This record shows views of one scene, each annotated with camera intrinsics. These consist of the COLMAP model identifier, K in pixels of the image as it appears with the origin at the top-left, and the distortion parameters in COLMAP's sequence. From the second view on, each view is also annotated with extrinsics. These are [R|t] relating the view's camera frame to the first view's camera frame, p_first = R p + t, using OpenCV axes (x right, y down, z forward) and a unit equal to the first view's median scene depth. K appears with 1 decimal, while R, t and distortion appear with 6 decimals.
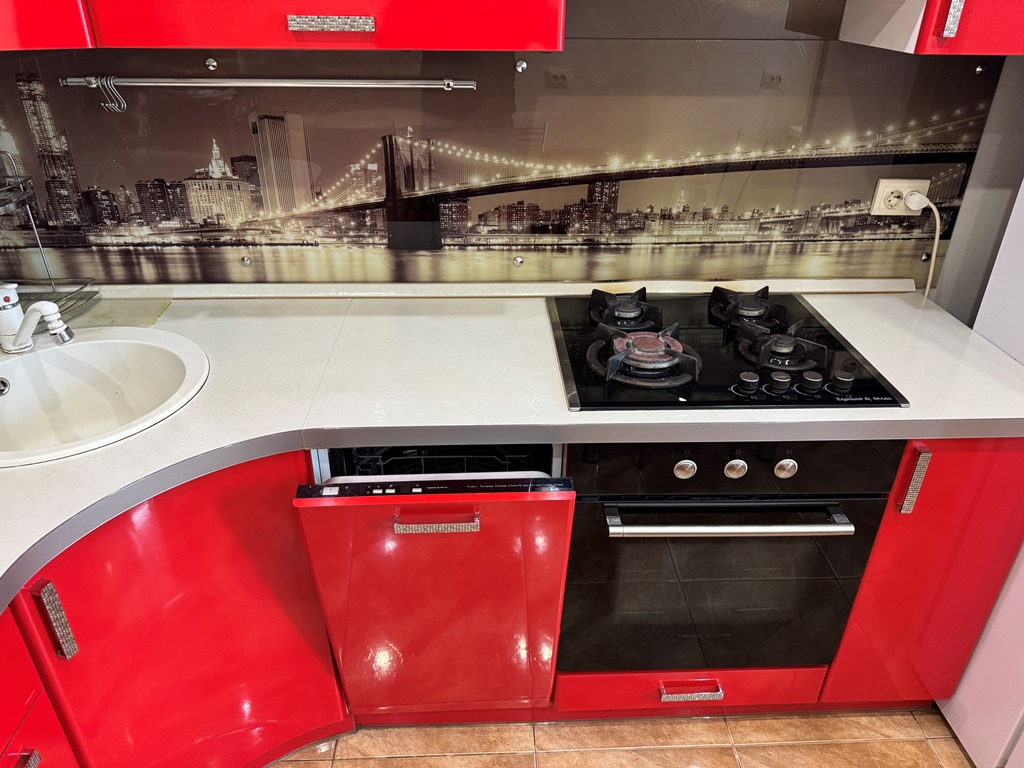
lens RADIAL K [[720.8, 0, 511.2], [0, 720.8, 387.2], [0, 0, 1]] dist [0.075014, -0.109317]
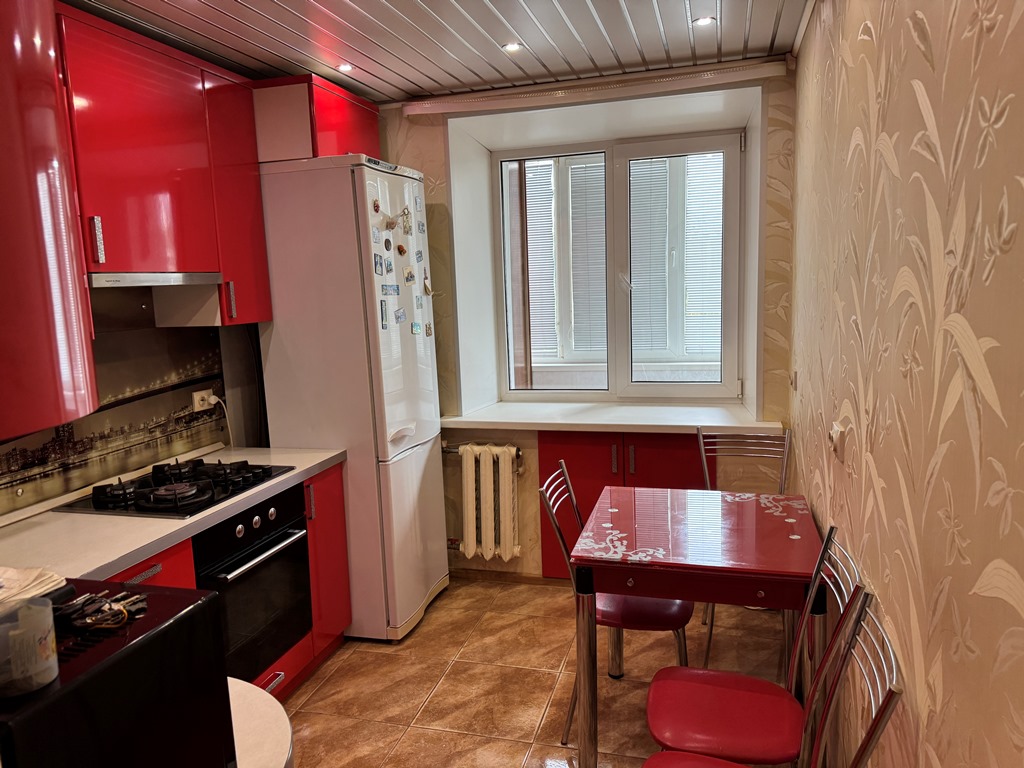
lens RADIAL K [[720.8, 0, 513.6], [0, 720.8, 383.0], [0, 0, 1]] dist [0.075014, -0.109317]
pose [[0.312926, -0.155399, 0.936978, -0.961275], [0.502791, 0.864057, -0.024614, 0.146092], [-0.805778, 0.478807, 0.348519, -0.306667]]
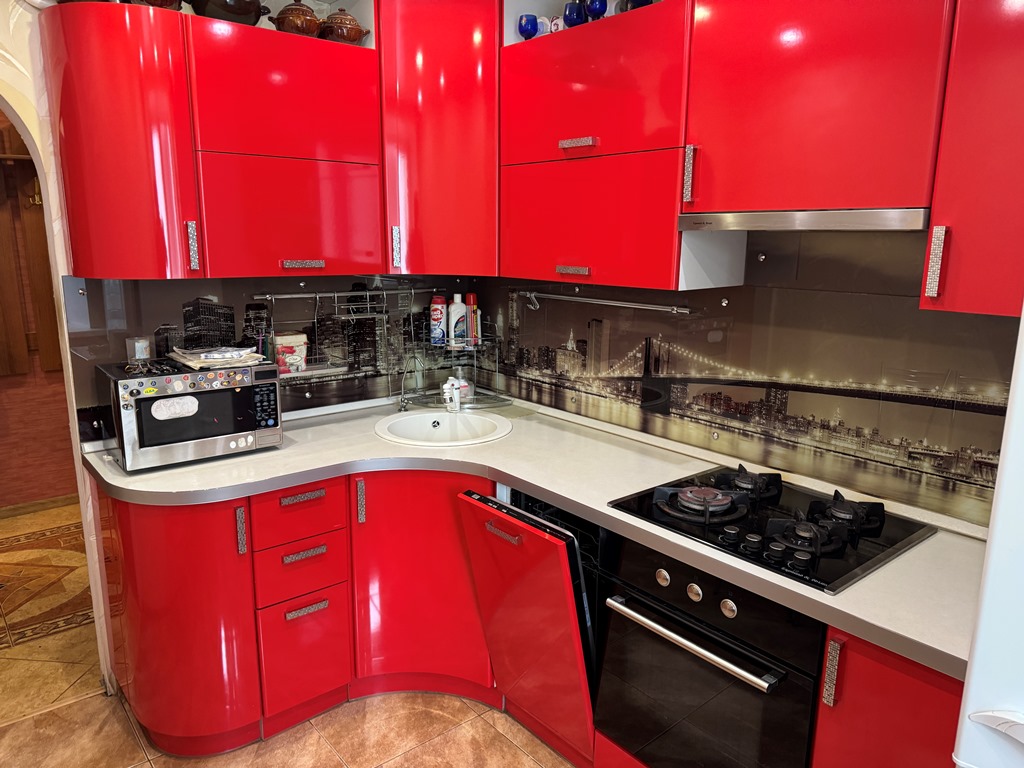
lens RADIAL K [[720.8, 0, 512.3], [0, 720.8, 385.0], [0, 0, 1]] dist [0.075014, -0.109317]
pose [[0.601408, 0.157308, -0.783302, 0.838425], [-0.393447, 0.911612, -0.119007, 0.047016], [0.695347, 0.379760, 0.610144, -0.112101]]
